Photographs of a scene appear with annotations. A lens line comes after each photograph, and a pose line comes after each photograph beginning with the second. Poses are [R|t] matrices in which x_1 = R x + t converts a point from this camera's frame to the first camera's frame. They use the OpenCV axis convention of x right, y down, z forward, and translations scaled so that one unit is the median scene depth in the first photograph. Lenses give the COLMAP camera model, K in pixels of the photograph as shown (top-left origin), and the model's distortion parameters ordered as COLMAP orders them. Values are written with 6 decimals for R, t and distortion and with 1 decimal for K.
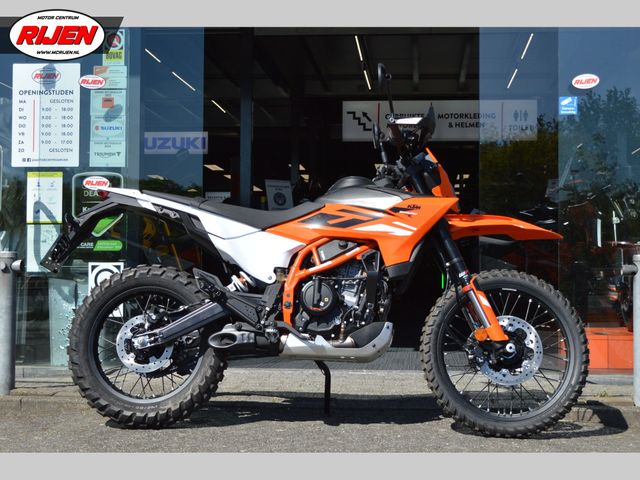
lens RADIAL K [[1176.9, 0, 318.6], [0, 1176.9, 237.1], [0, 0, 1]] dist [0.080109, 0.000000]
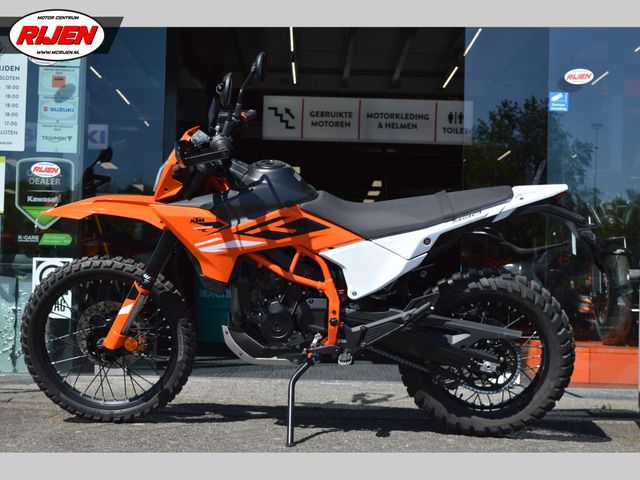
lens RADIAL K [[1288.4, 0, 320.2], [0, 1288.4, 242.2], [0, 0, 1]] dist [0.073263, 0.000000]
pose [[0.995012, 0.023315, 0.096992, -0.072360], [-0.022698, 0.999715, -0.007454, 0.012054], [-0.097139, 0.005215, 0.995257, -0.004487]]
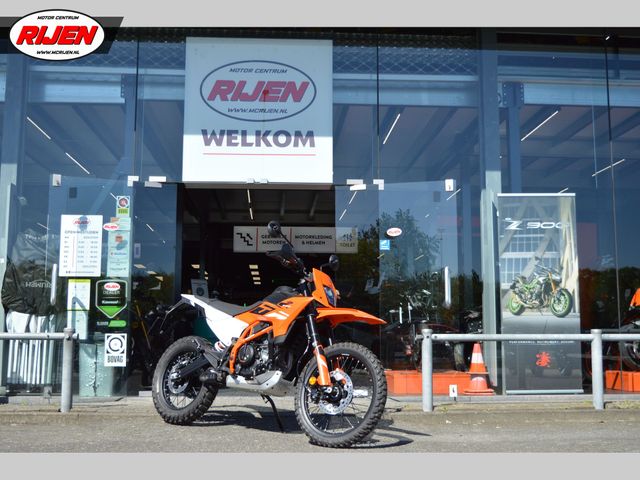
lens RADIAL K [[832.5, 0, 320.8], [0, 832.5, 235.8], [0, 0, 1]] dist [-0.047661, 0.000000]
pose [[0.988745, 0.014149, 0.148941, -0.069255], [-0.000737, 0.995967, -0.089721, -0.011518], [-0.149609, 0.088602, 0.984767, -0.216392]]
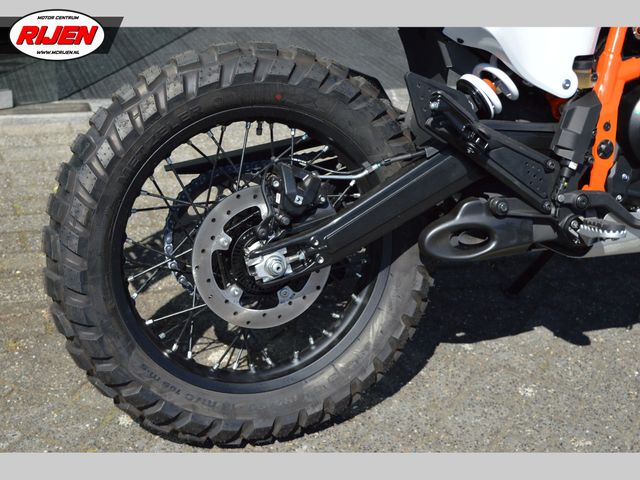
lens RADIAL K [[1117.6, 0, 319.9], [0, 1117.6, 240.4], [0, 0, 1]] dist [-0.034874, 0.000000]
pose [[0.906705, -0.119529, 0.404474, -0.222034], [-0.067453, 0.905561, 0.418819, -0.057086], [-0.416337, -0.407028, 0.813014, 0.549448]]
